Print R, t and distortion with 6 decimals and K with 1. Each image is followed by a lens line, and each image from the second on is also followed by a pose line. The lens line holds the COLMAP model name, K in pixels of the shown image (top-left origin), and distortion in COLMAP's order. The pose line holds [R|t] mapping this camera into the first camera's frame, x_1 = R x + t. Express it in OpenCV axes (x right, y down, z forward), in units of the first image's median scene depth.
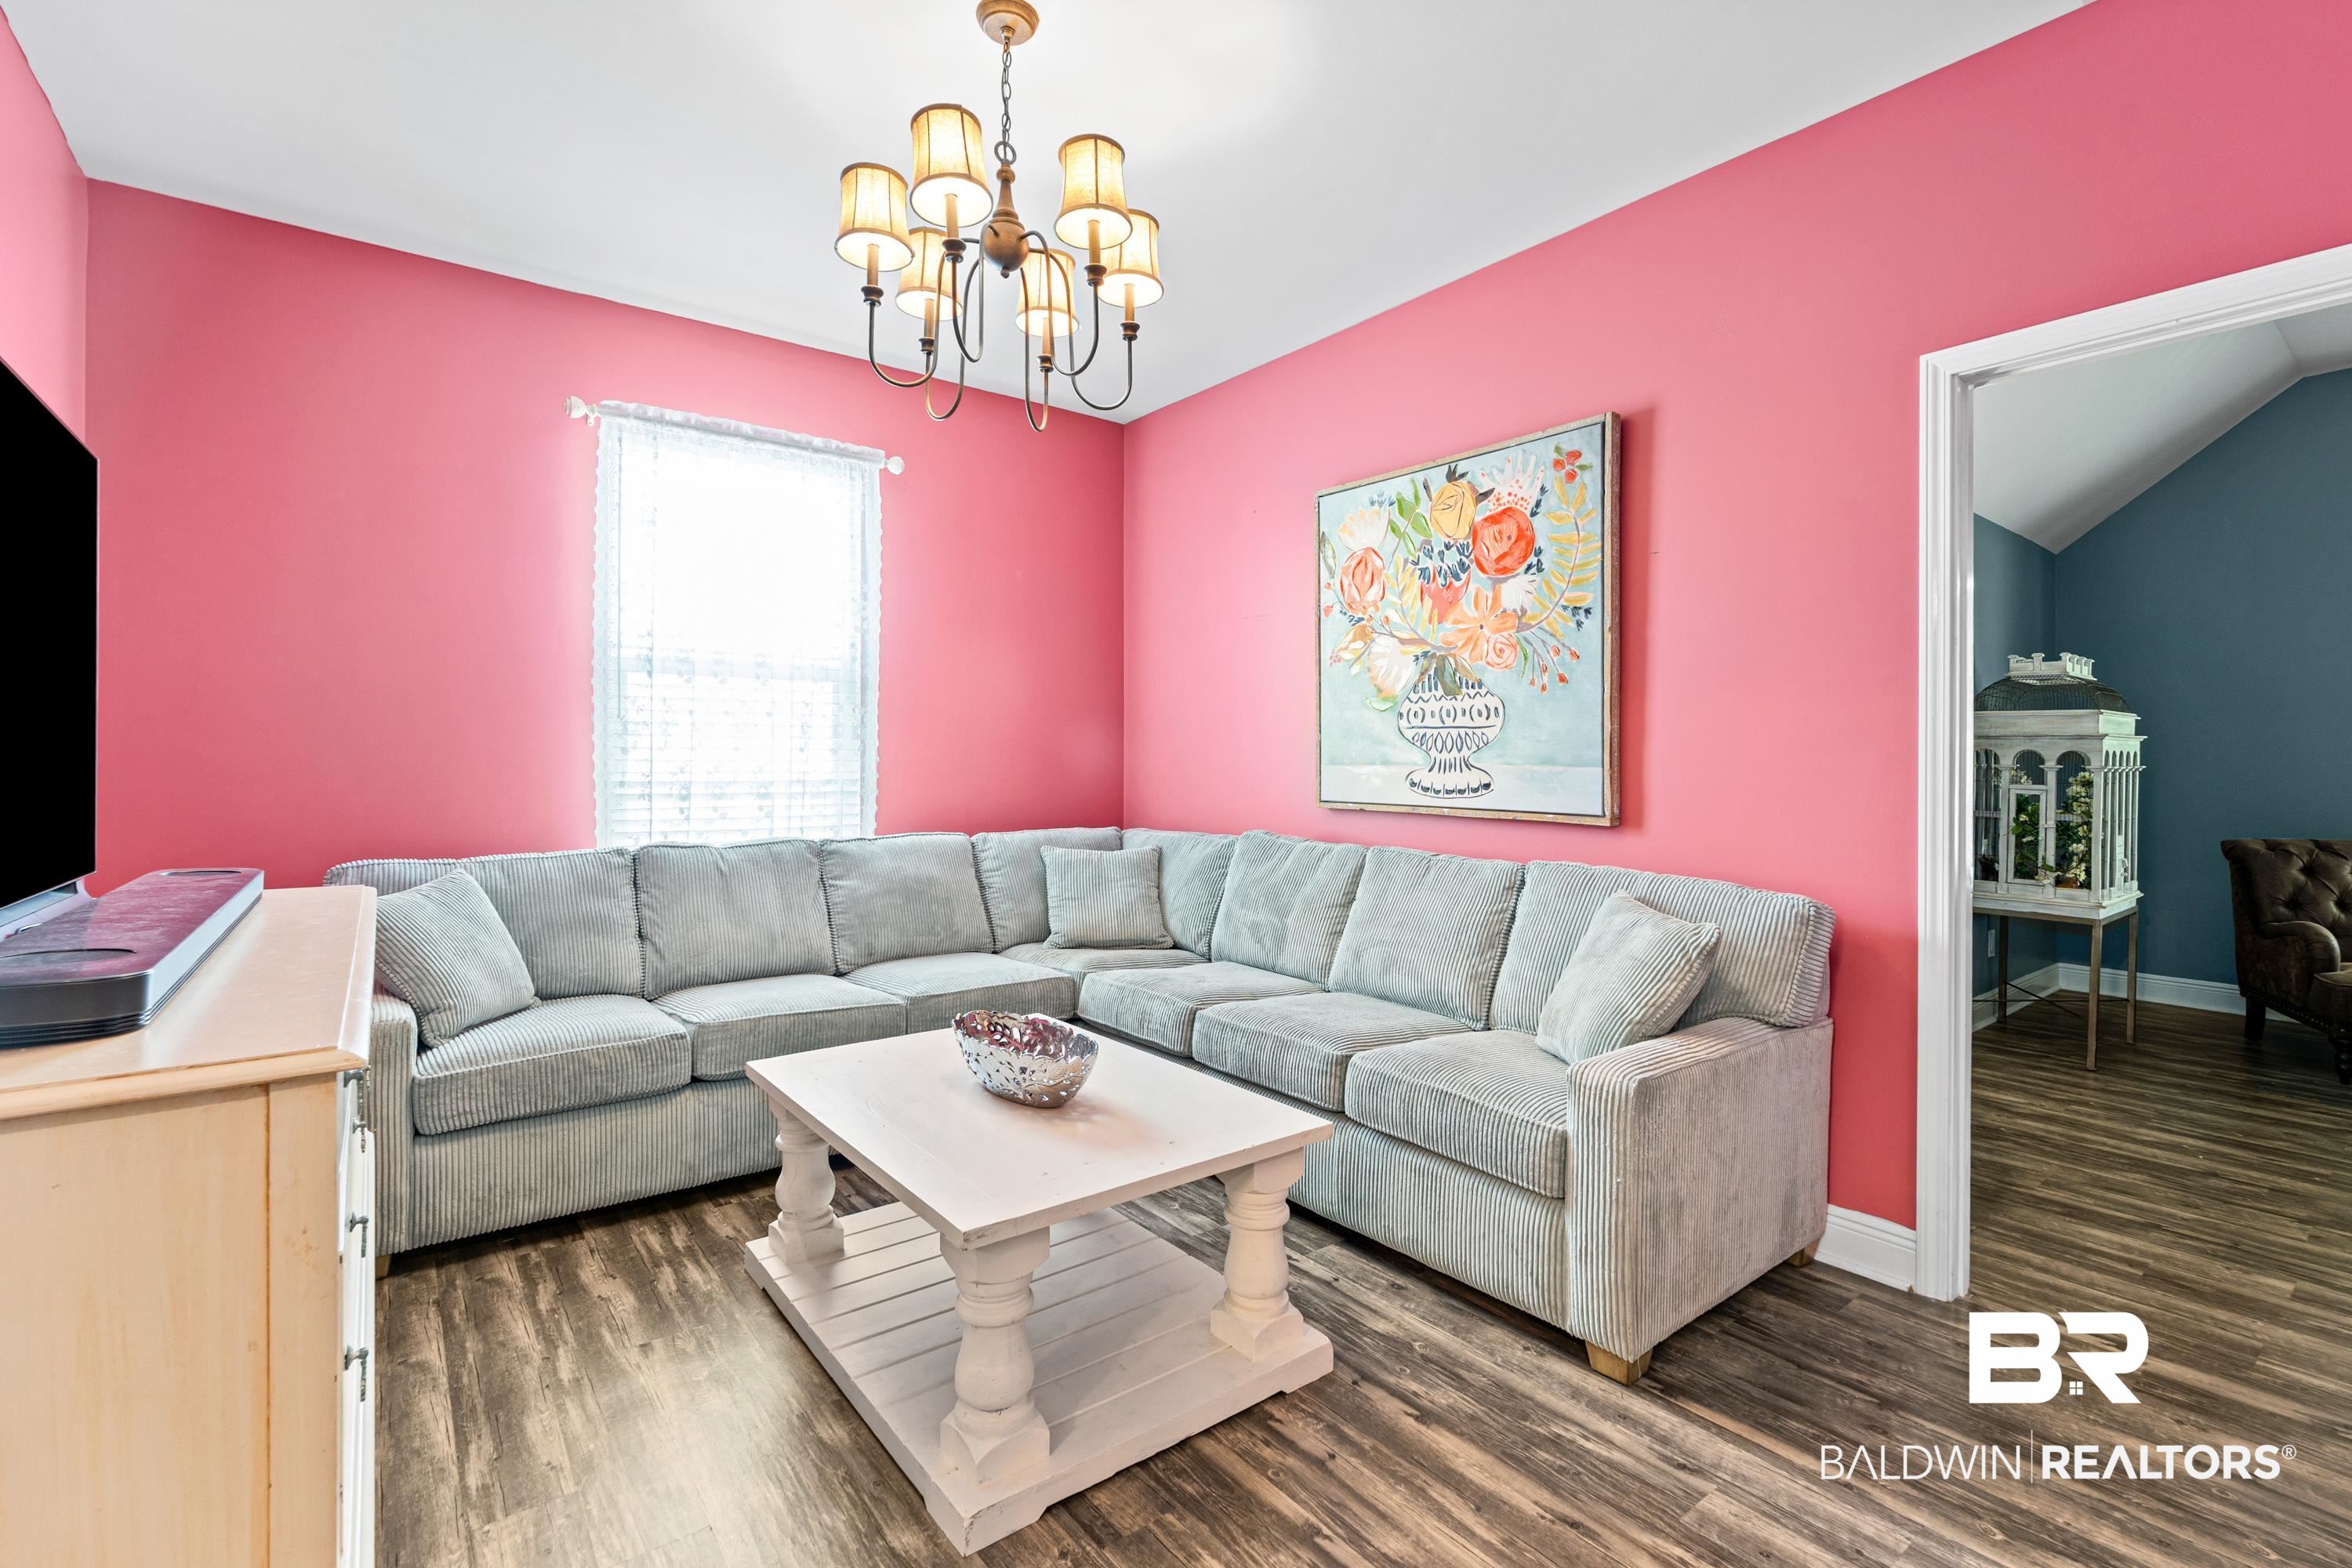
lens RADIAL K [[1040.2, 0, 1170.8], [0, 1040.2, 775.0], [0, 0, 1]] dist [-0.009693, 0.005085]
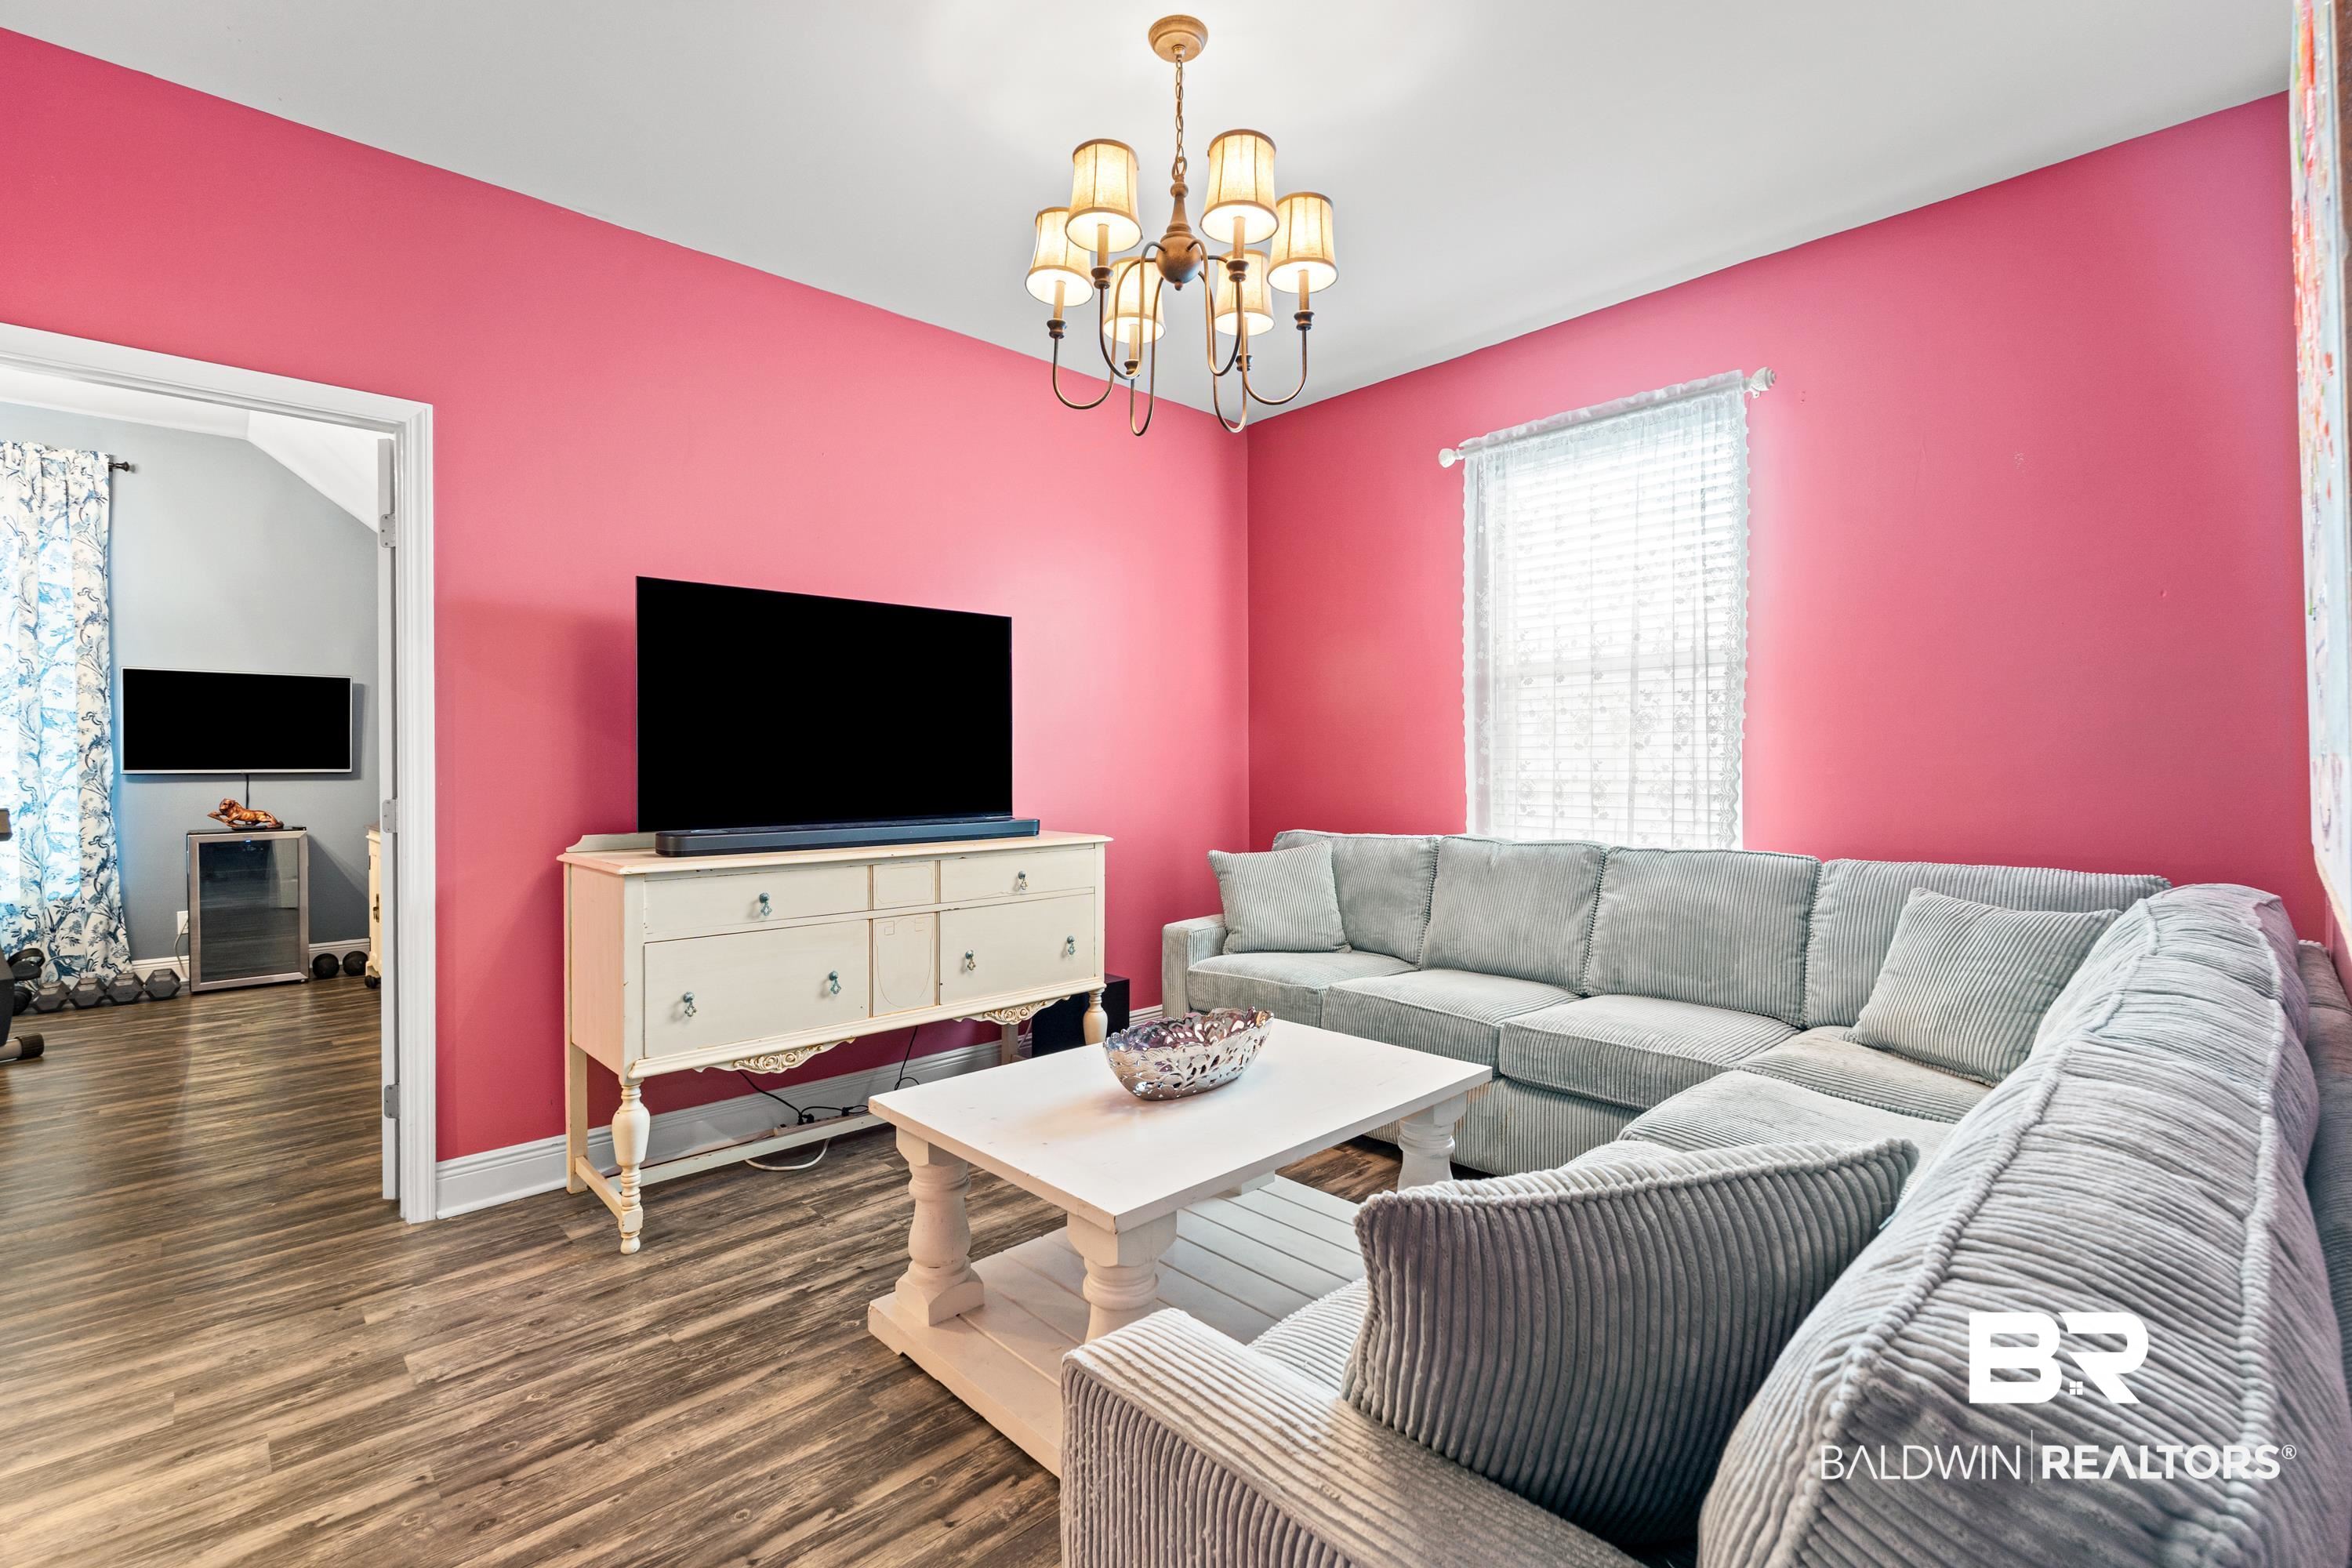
lens RADIAL K [[1040.2, 0, 1170.8], [0, 1040.2, 775.0], [0, 0, 1]] dist [-0.009693, 0.005085]
pose [[0.110504, 0.008360, -0.993840, 0.632579], [-0.007788, 0.999941, 0.007545, -0.003663], [0.993845, 0.006906, 0.110563, 0.641640]]
